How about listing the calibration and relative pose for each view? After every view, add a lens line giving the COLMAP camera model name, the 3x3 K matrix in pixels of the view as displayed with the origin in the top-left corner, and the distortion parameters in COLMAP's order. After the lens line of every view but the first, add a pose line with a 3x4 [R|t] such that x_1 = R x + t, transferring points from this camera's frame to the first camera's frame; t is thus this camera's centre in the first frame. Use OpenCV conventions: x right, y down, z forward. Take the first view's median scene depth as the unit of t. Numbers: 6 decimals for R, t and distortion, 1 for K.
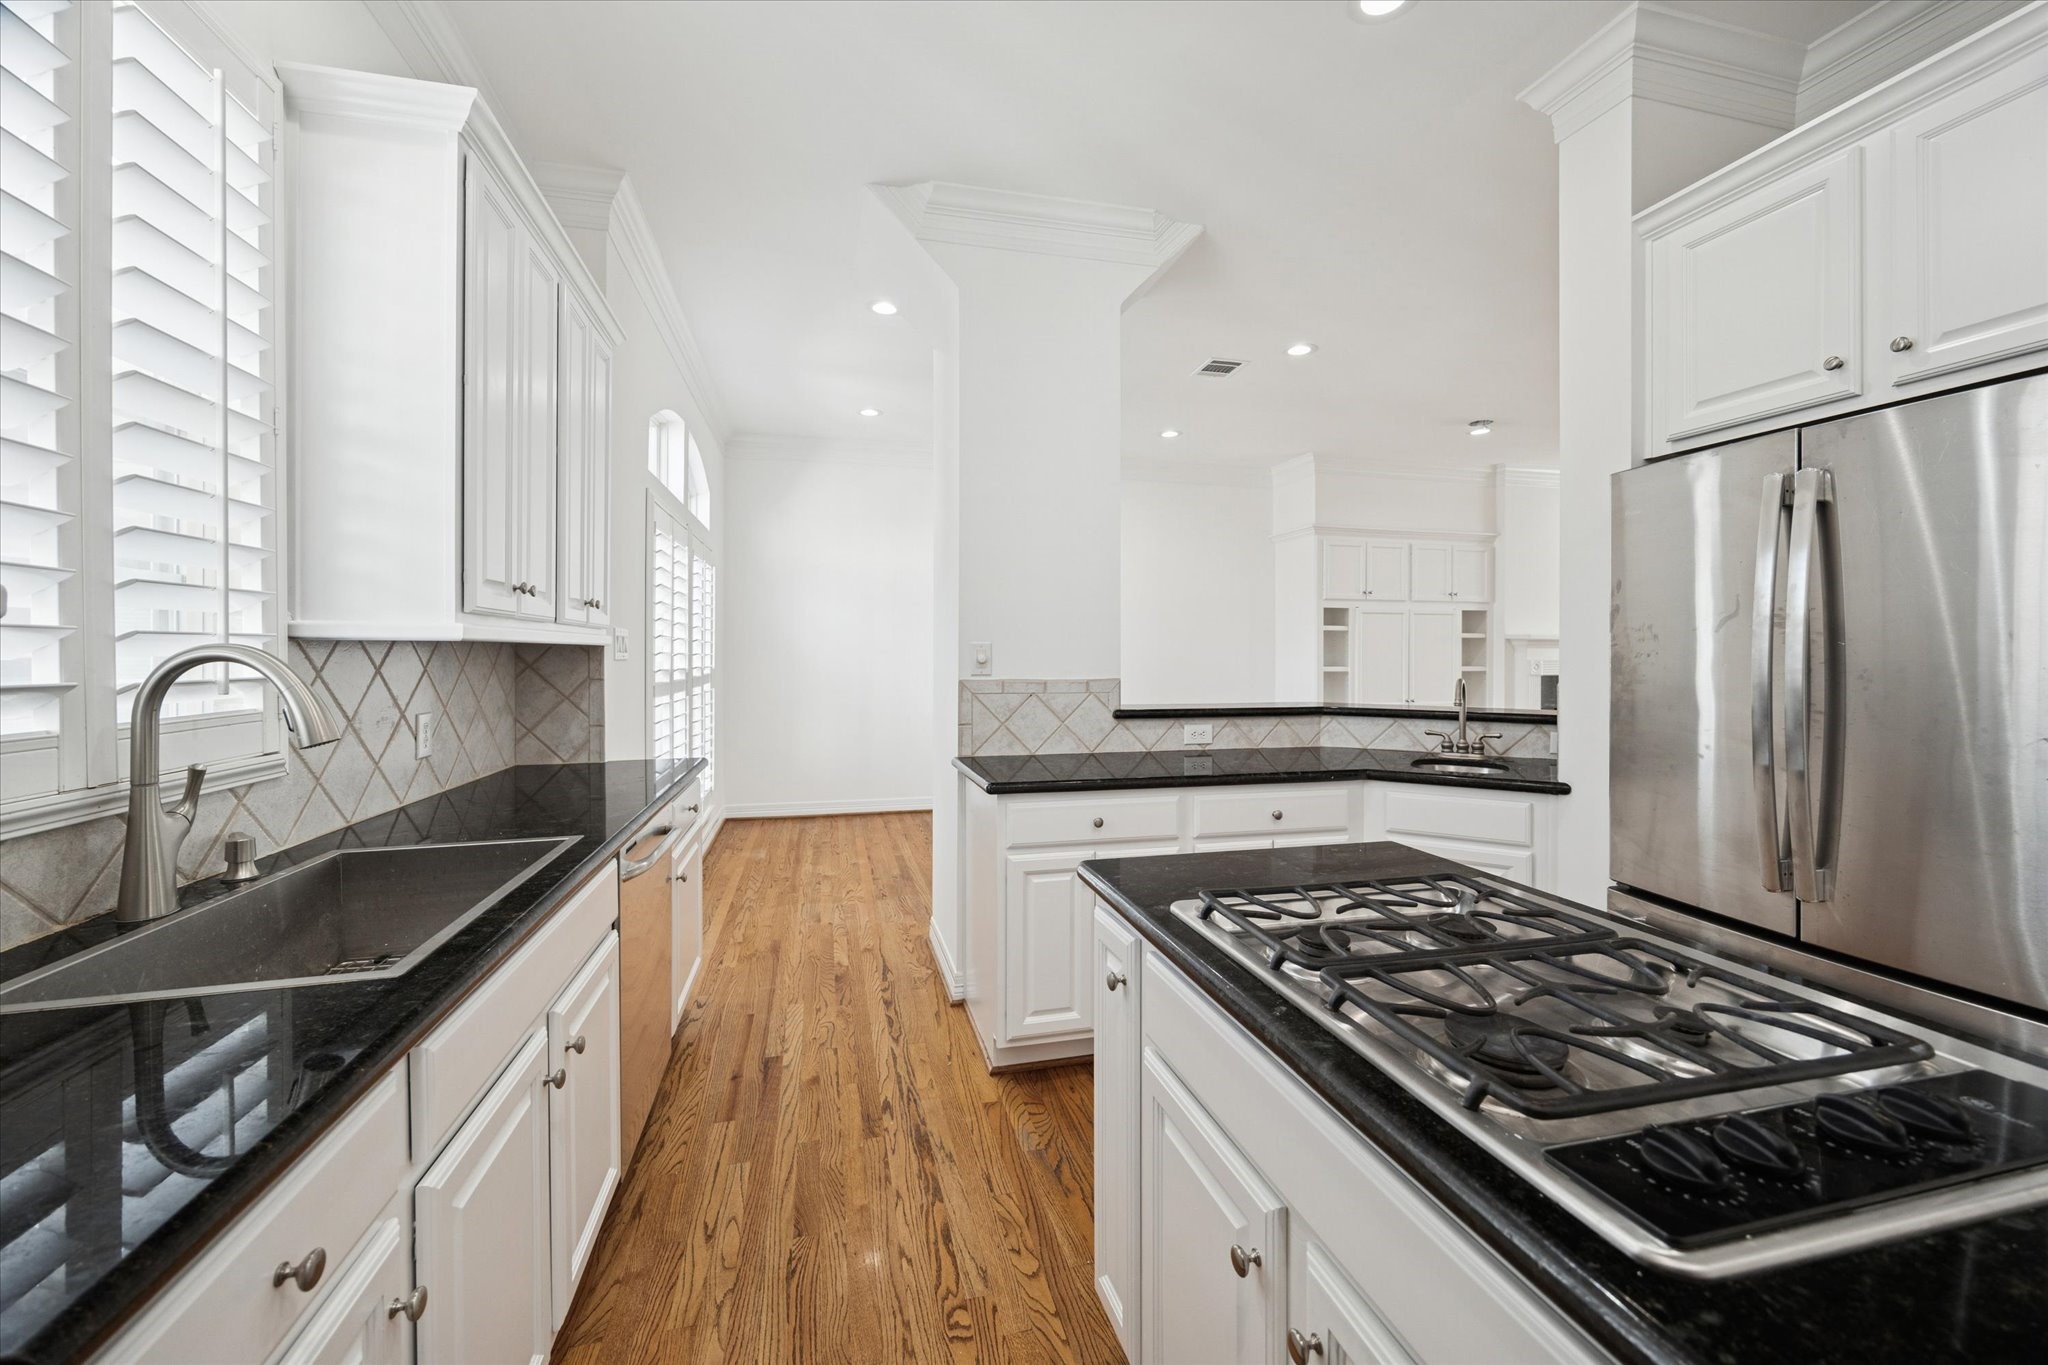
lens RADIAL K [[795.4, 0, 1030.3], [0, 795.4, 647.9], [0, 0, 1]] dist [-0.000733, -0.000007]
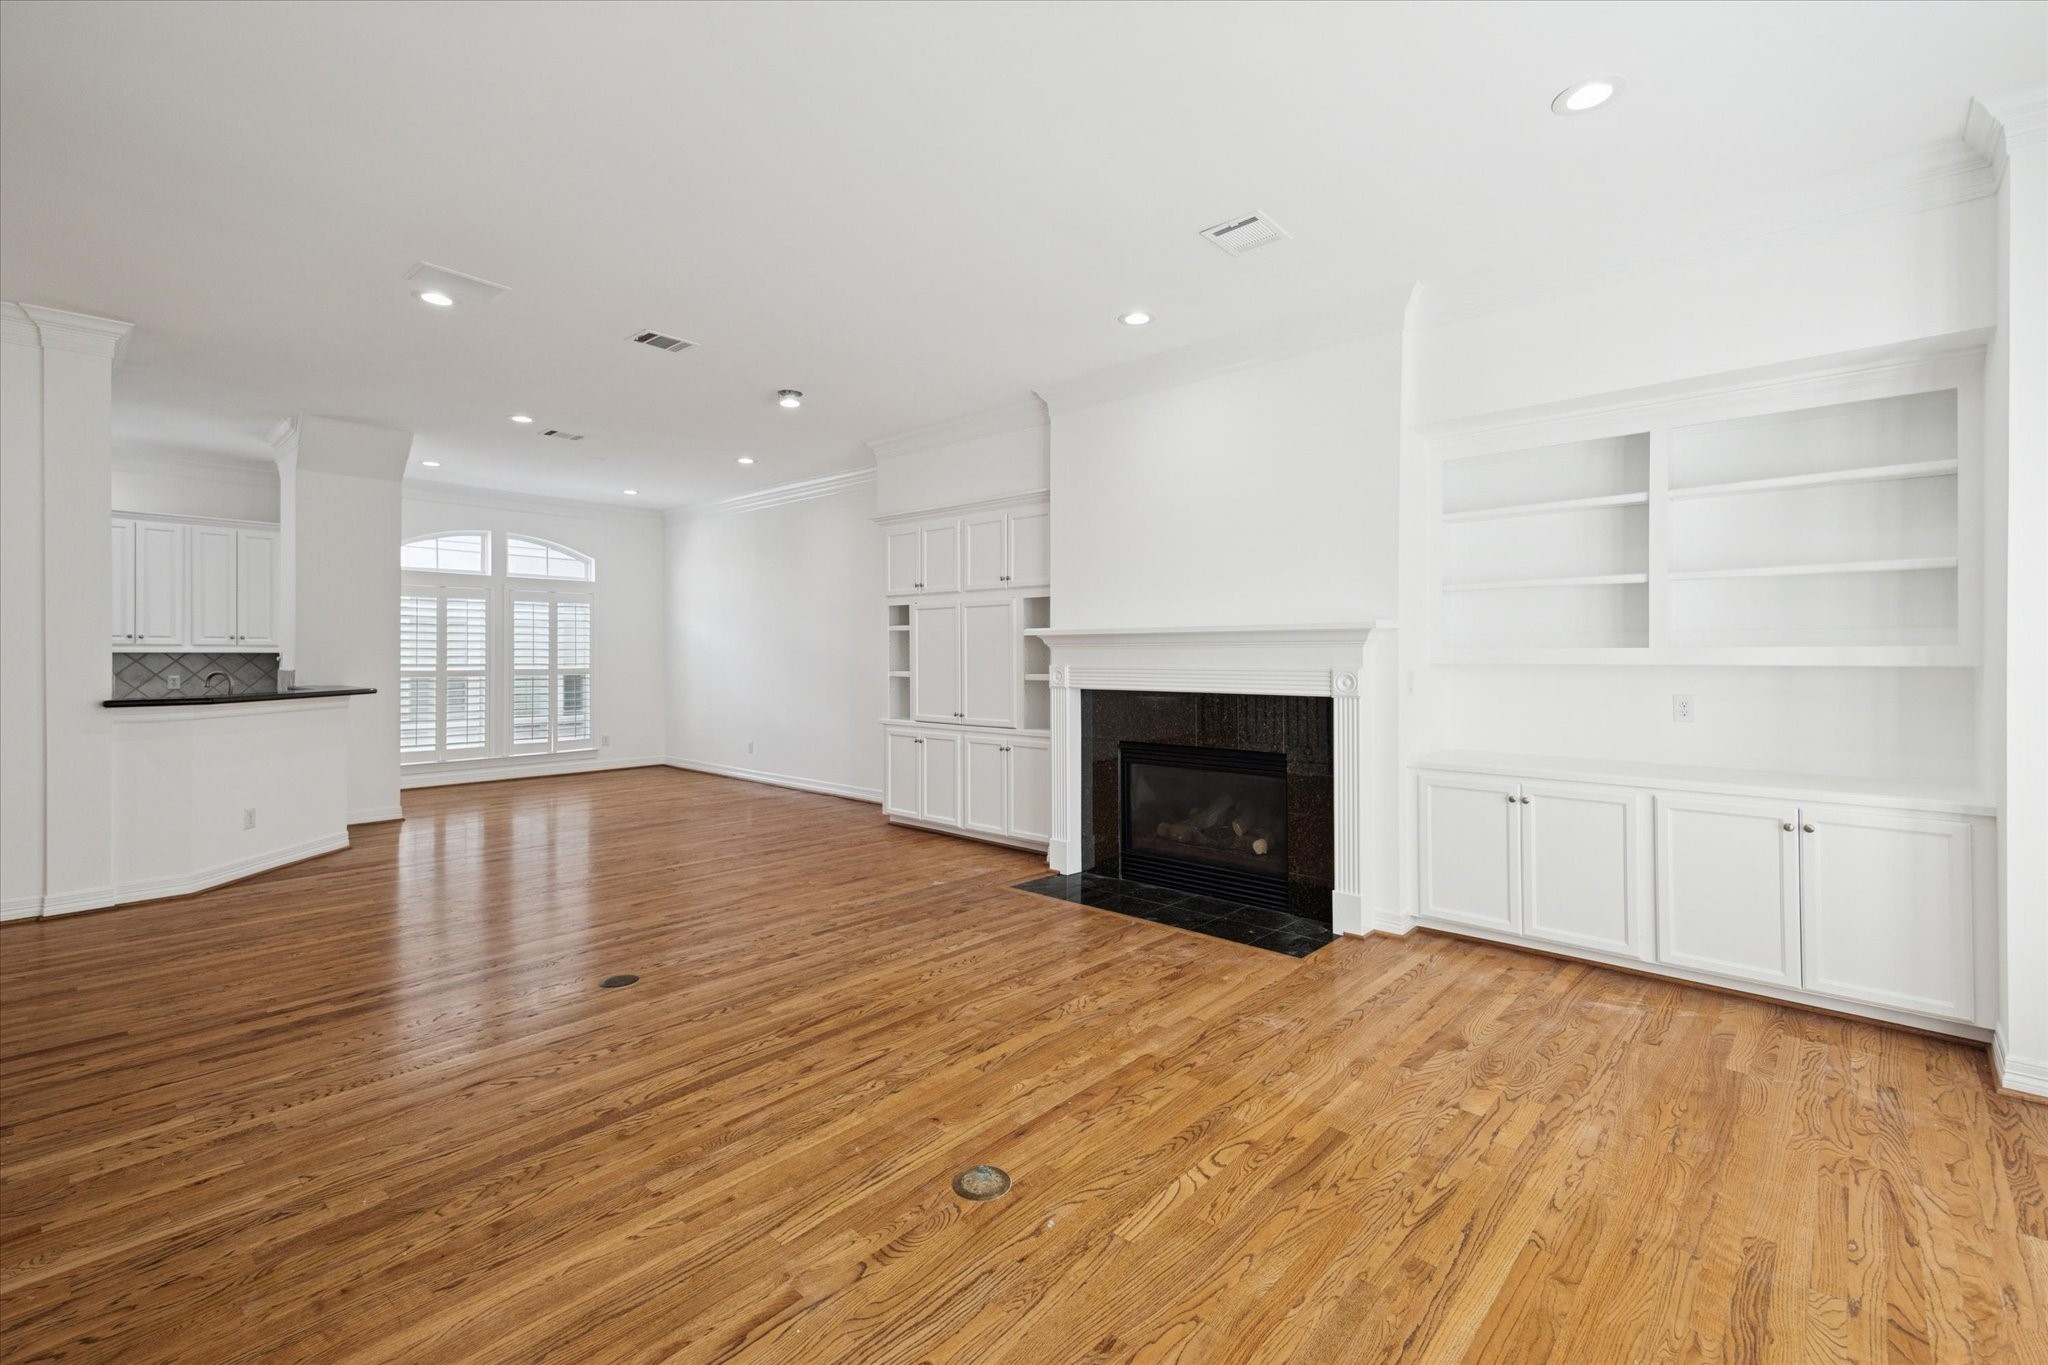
lens RADIAL K [[775.0, 0, 1005.5], [0, 775.0, 674.2], [0, 0, 1]] dist [-0.000158, 0.000151]
pose [[0.600404, 0.019907, -0.799449, 1.128008], [-0.000317, 0.999696, 0.024656, 0.004660], [0.799696, -0.014550, 0.600228, 0.556353]]
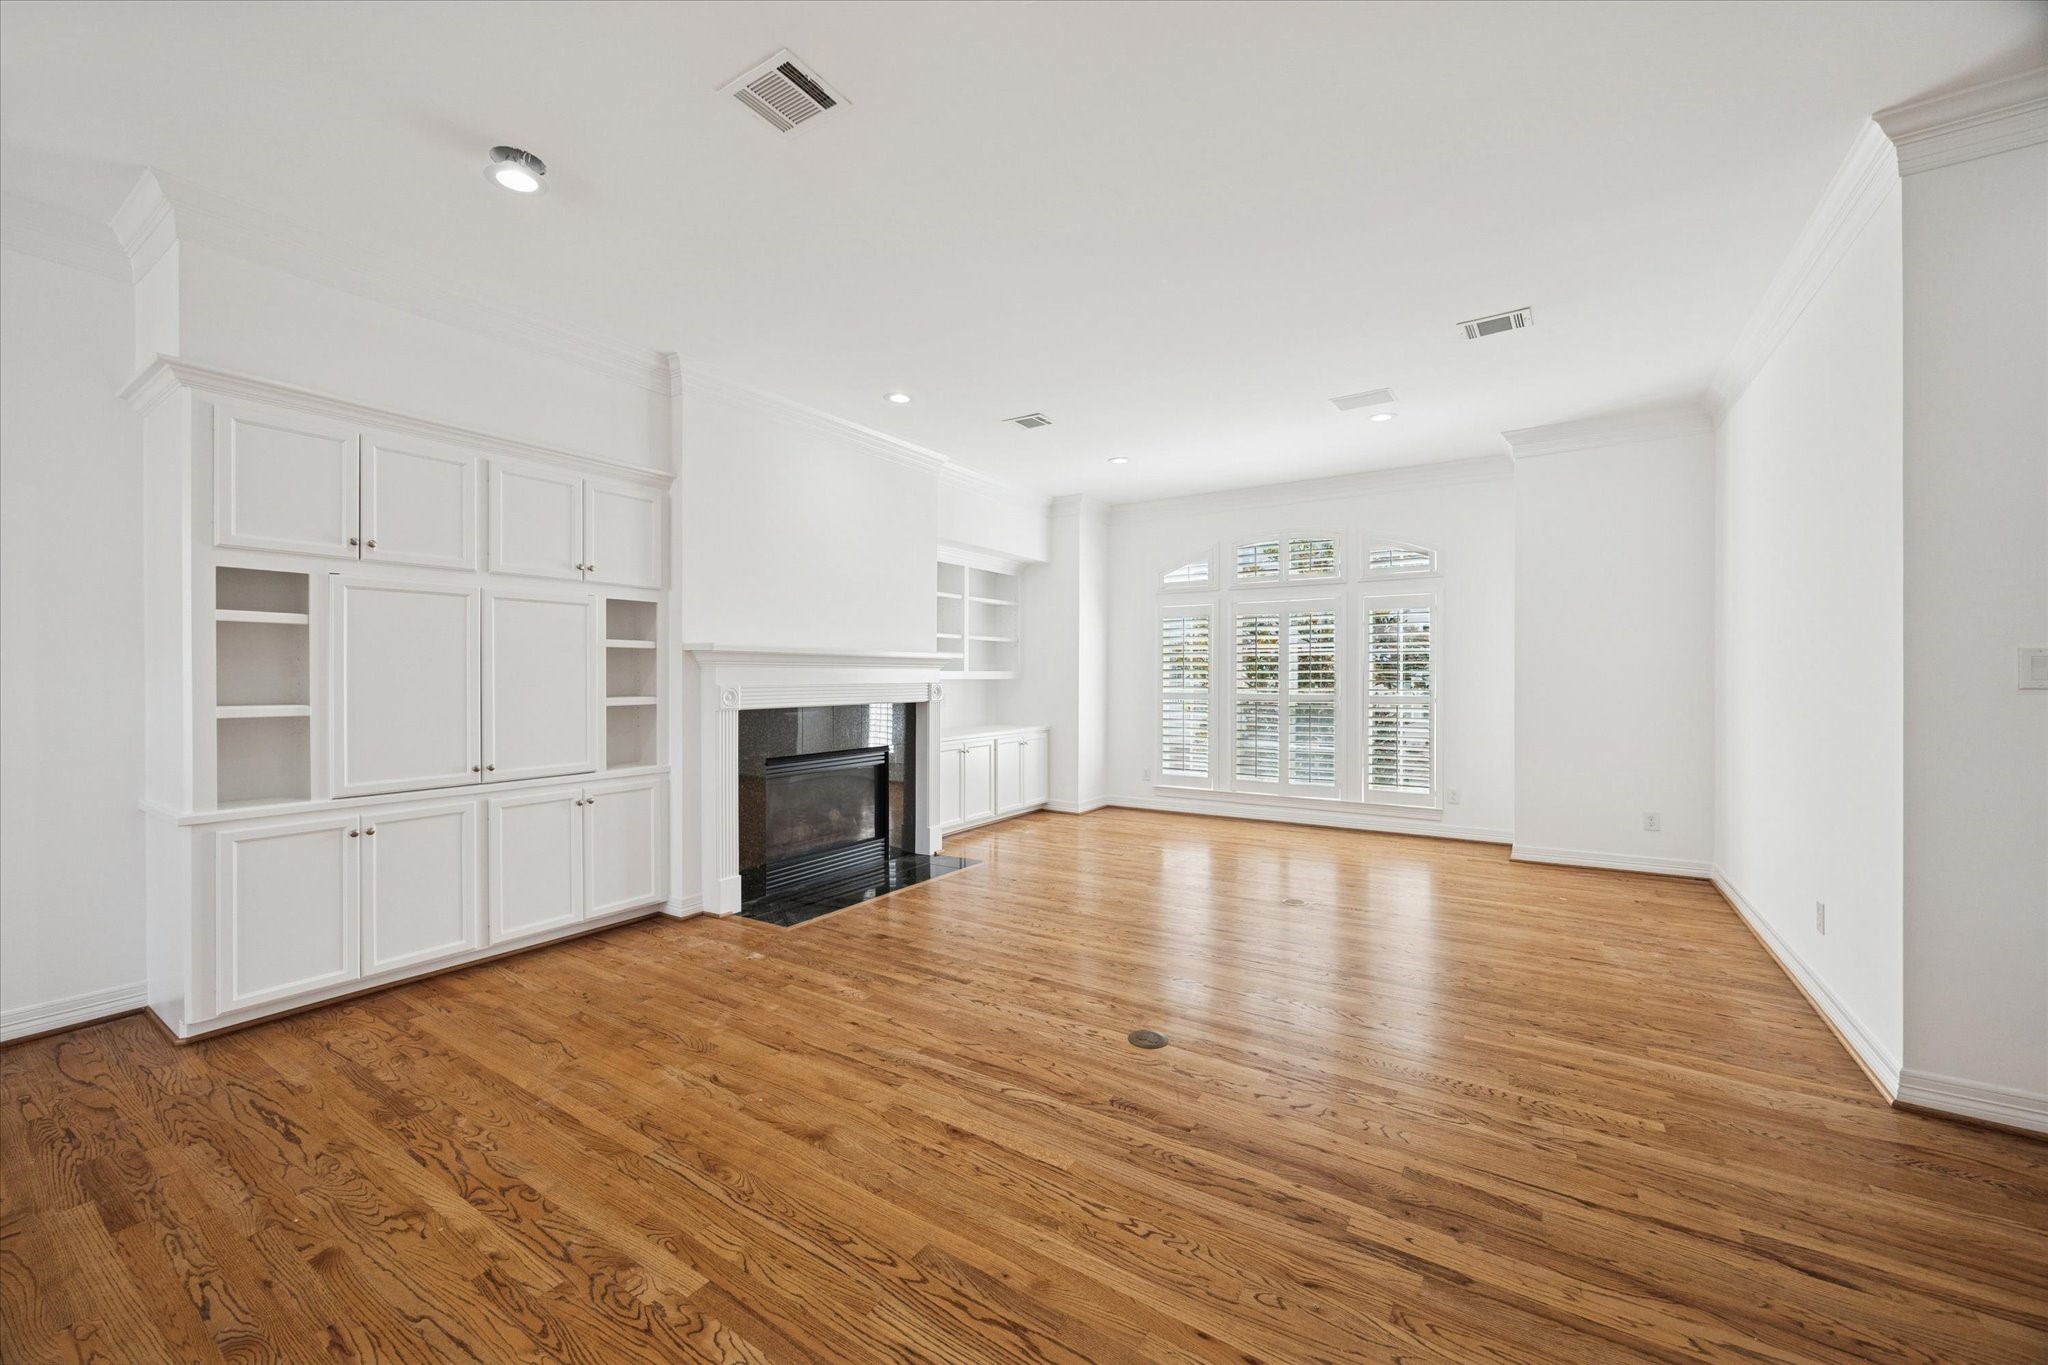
lens RADIAL K [[775.0, 0, 1005.5], [0, 775.0, 674.2], [0, 0, 1]] dist [-0.000158, 0.000151]
pose [[0.757276, -0.003341, 0.653087, 0.404303], [0.006570, 0.999975, -0.002502, 0.009528], [-0.653062, 0.006186, 0.757279, 0.408313]]
